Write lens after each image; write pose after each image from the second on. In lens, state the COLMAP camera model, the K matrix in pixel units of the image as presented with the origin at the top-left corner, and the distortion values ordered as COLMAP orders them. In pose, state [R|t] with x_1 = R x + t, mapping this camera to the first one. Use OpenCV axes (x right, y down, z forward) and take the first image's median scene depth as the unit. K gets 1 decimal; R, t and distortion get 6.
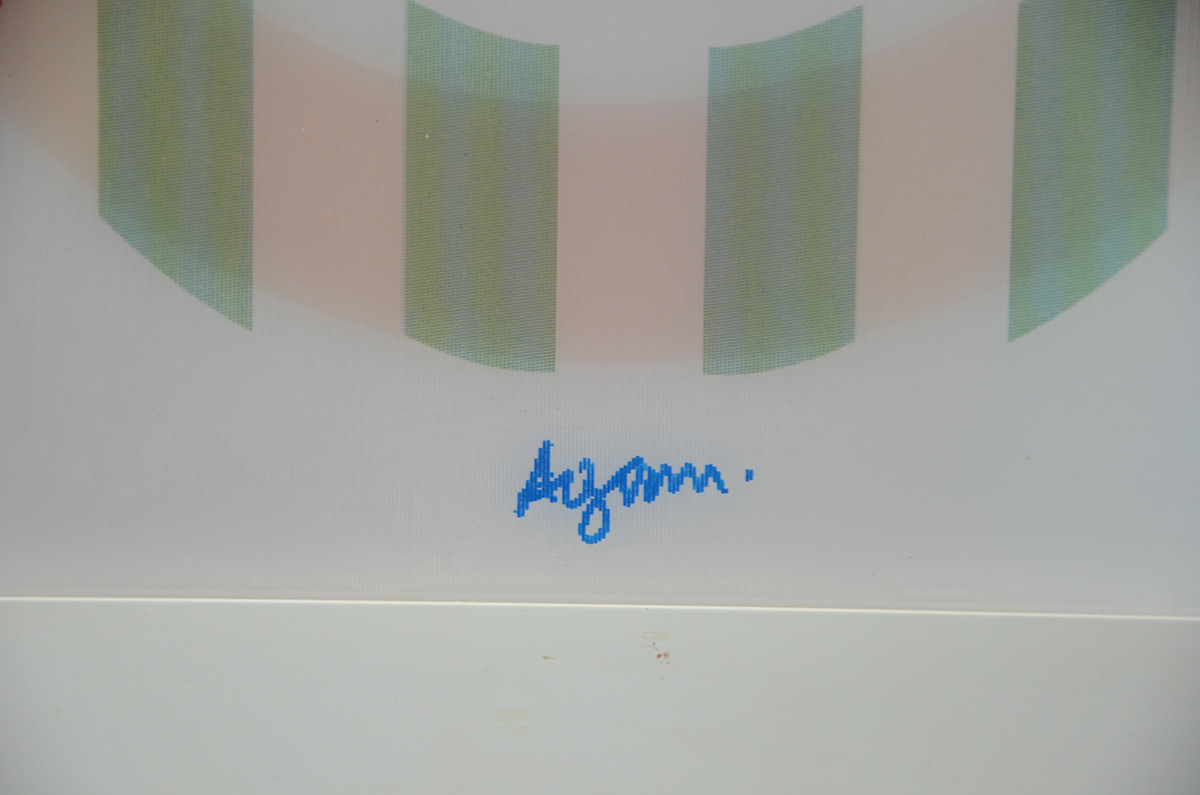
lens RADIAL K [[5346.5, 0, 599.4], [0, 5346.5, 397.0], [0, 0, 1]] dist [-0.308755, 0.000000]
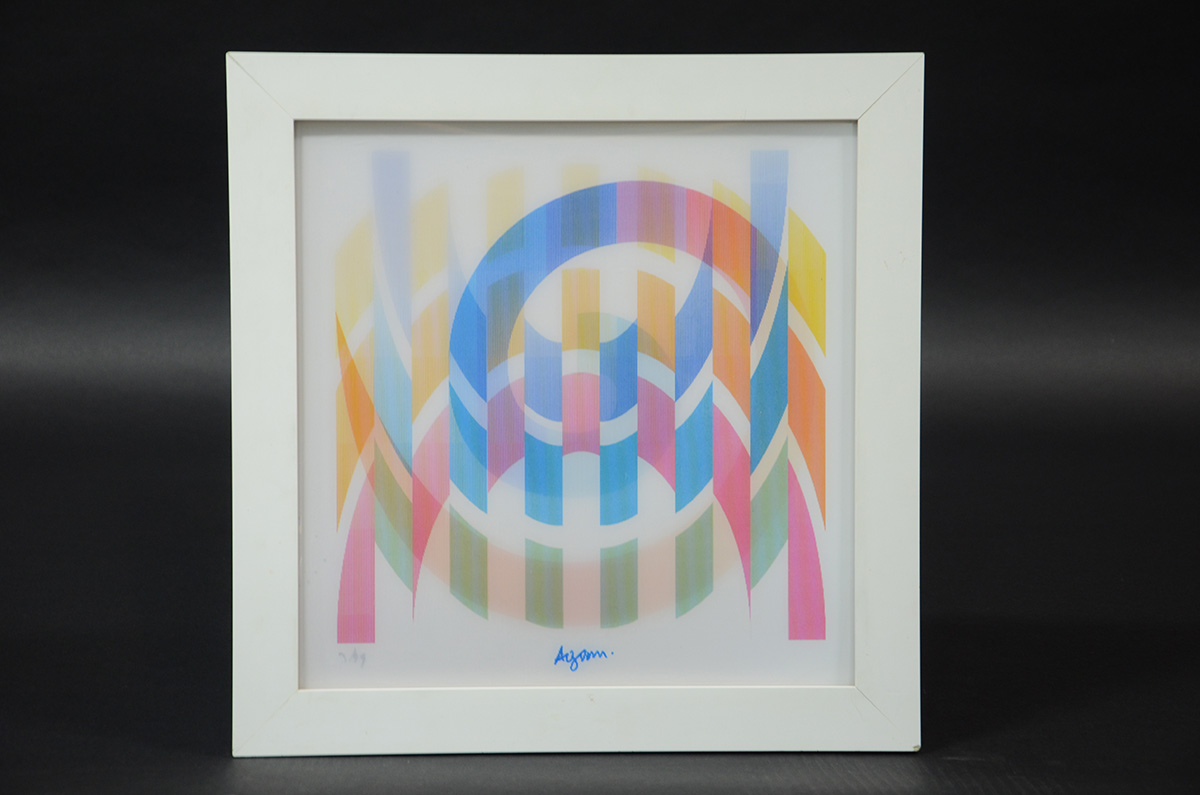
lens RADIAL K [[2611.1, 0, 599.3], [0, 2611.1, 386.9], [0, 0, 1]] dist [0.046224, 0.000000]
pose [[0.999711, -0.019787, 0.013629, -0.004584], [0.020701, 0.997296, -0.070511, -0.046730], [-0.012197, 0.070773, 0.997418, -0.969109]]
